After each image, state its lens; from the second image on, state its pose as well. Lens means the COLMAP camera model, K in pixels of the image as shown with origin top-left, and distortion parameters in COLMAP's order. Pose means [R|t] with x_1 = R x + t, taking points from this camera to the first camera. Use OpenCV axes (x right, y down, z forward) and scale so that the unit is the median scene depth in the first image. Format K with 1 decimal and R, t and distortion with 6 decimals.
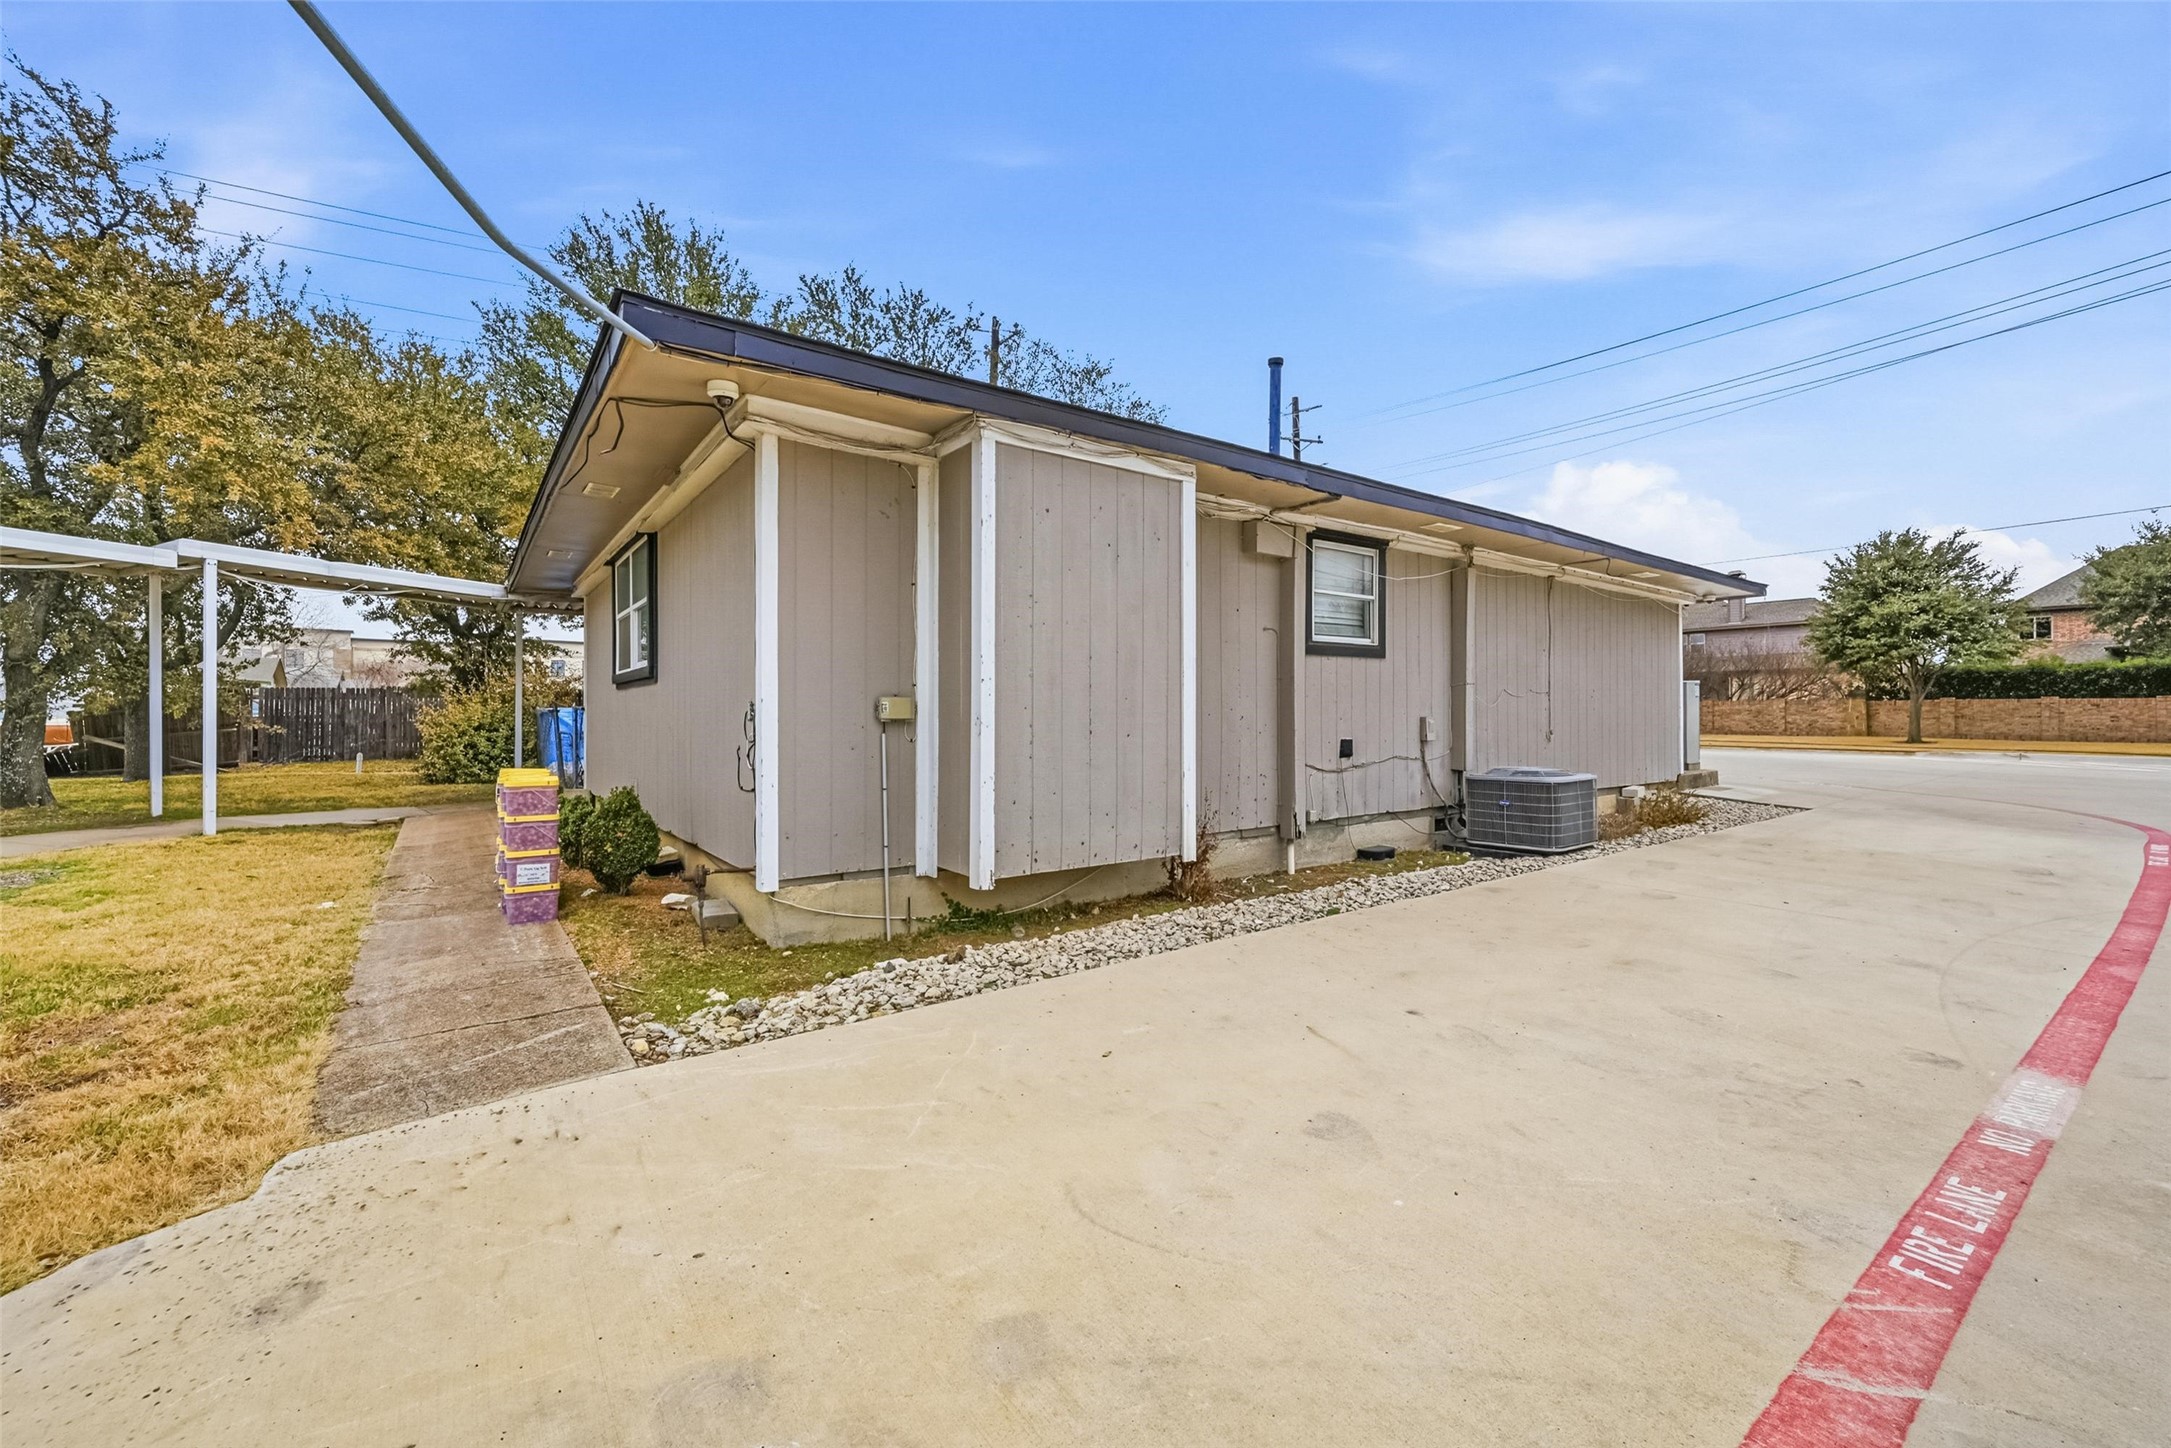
lens RADIAL K [[855.8, 0, 1077.1], [0, 855.8, 715.8], [0, 0, 1]] dist [0.003238, 0.000450]
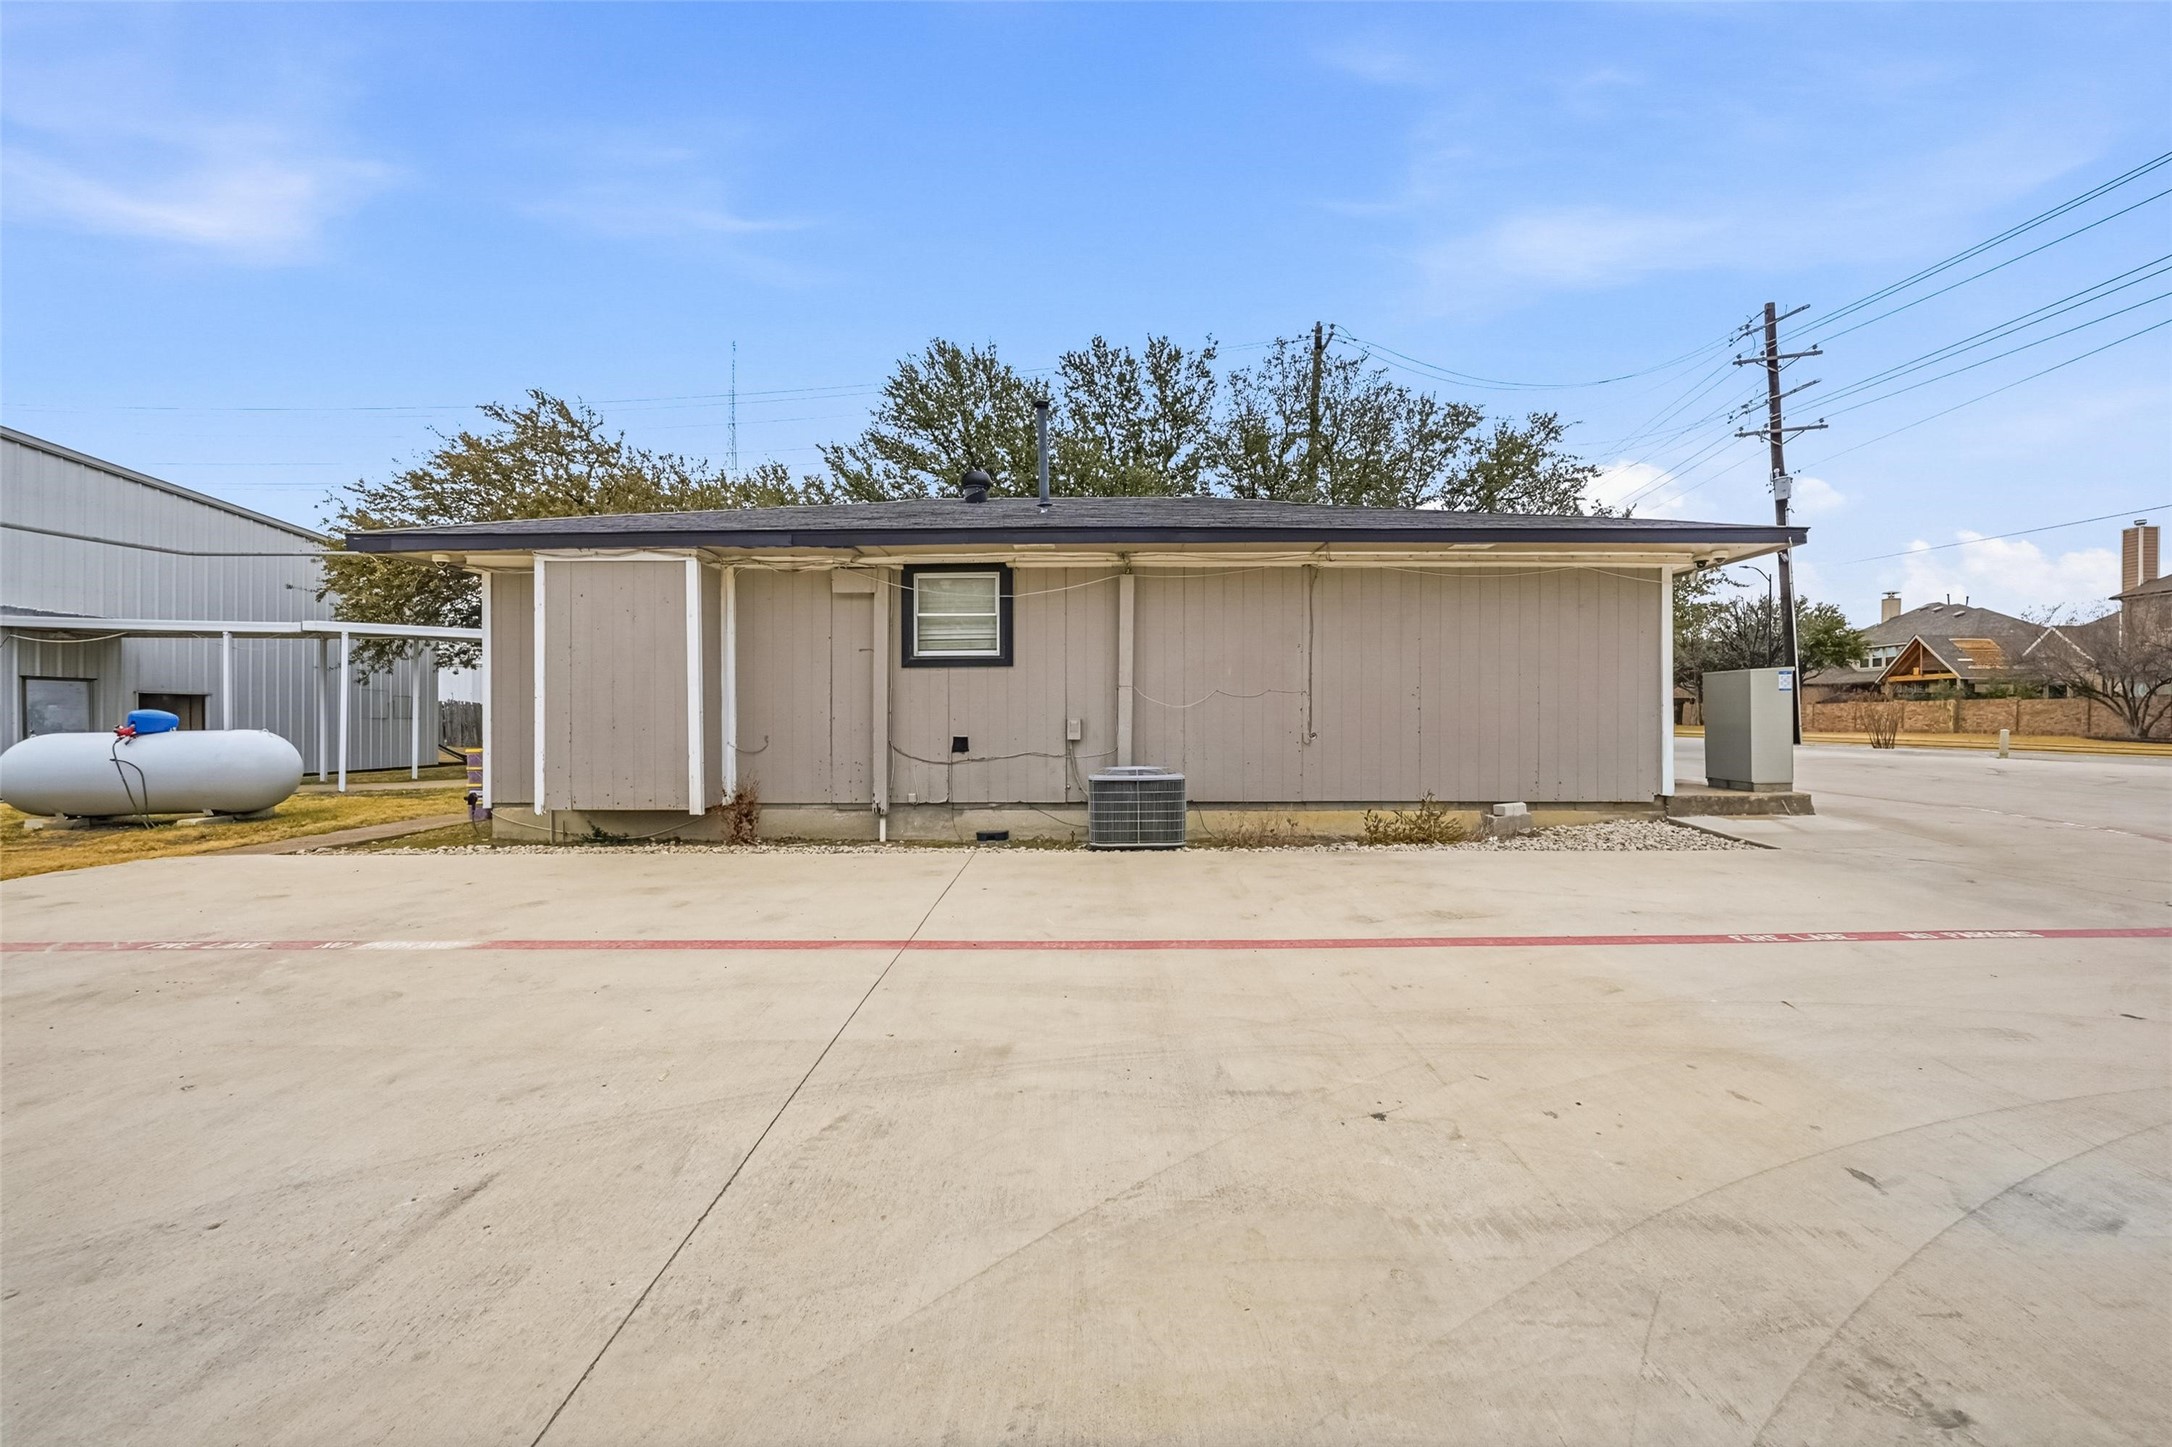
lens RADIAL K [[856.2, 0, 1109.7], [0, 856.2, 725.7], [0, 0, 1]] dist [0.003238, 0.000450]
pose [[0.806443, 0.003035, -0.591304, 1.142513], [0.001121, 0.999977, 0.006661, 0.004423], [0.591311, -0.006035, 0.806421, 0.160636]]
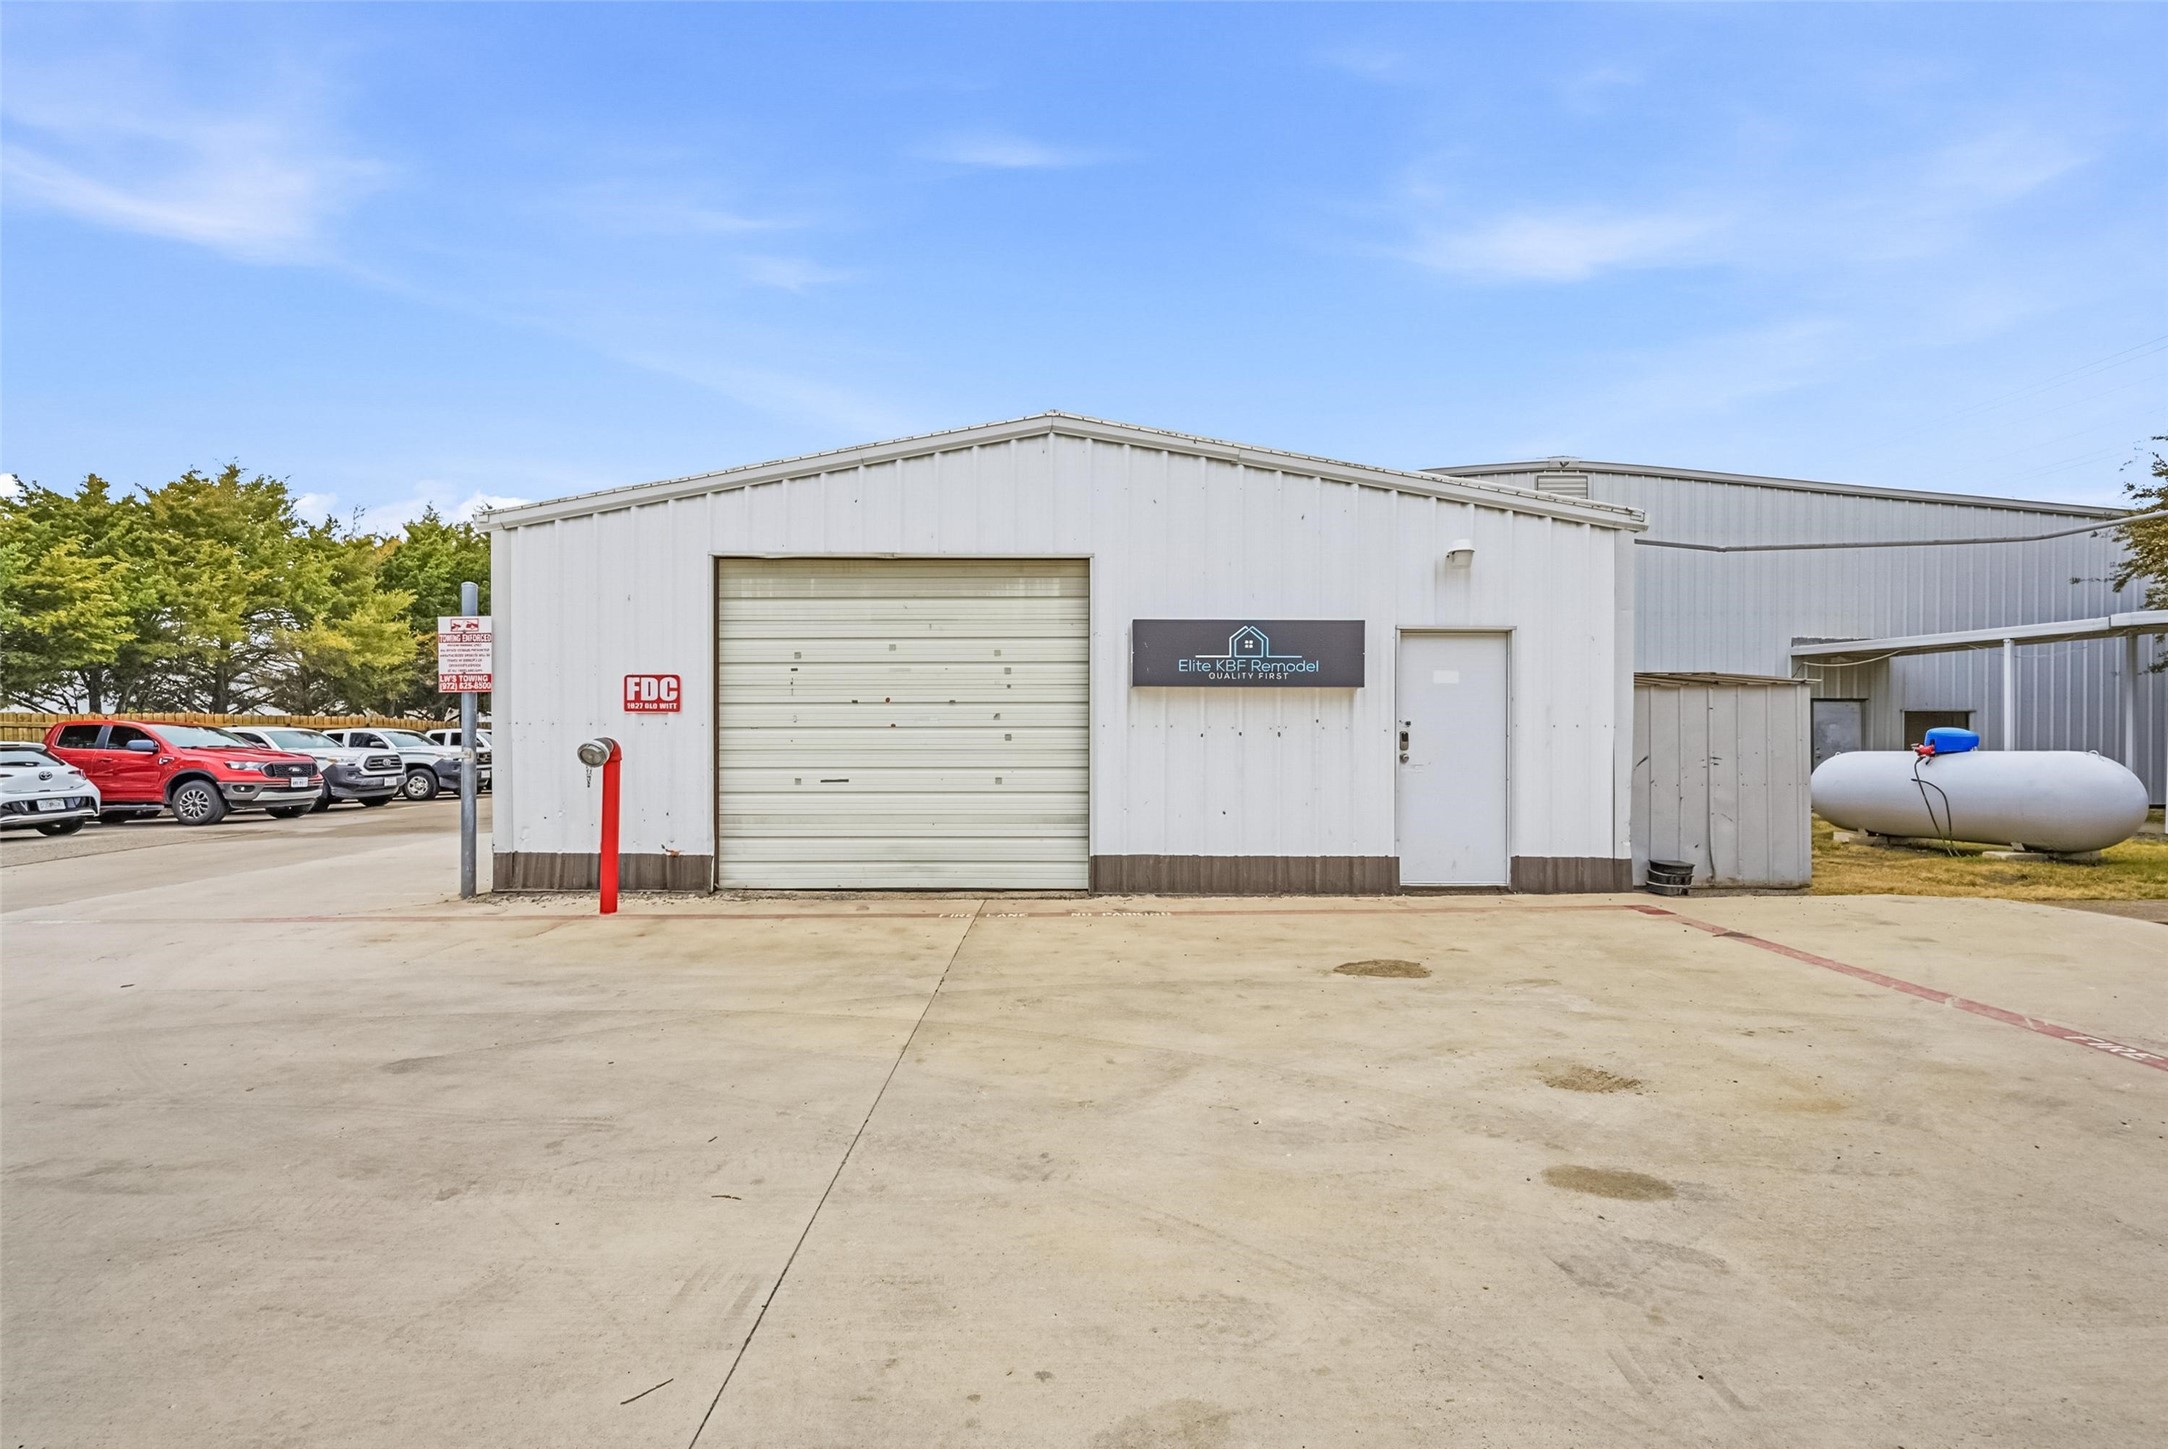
lens RADIAL K [[854.6, 0, 1068.3], [0, 854.6, 739.0], [0, 0, 1]] dist [0.003238, 0.000450]
pose [[-0.600291, -0.000467, -0.799781, 0.927444], [-0.002868, 0.999995, 0.001569, 0.004721], [0.799776, 0.003236, -0.600290, 0.092461]]
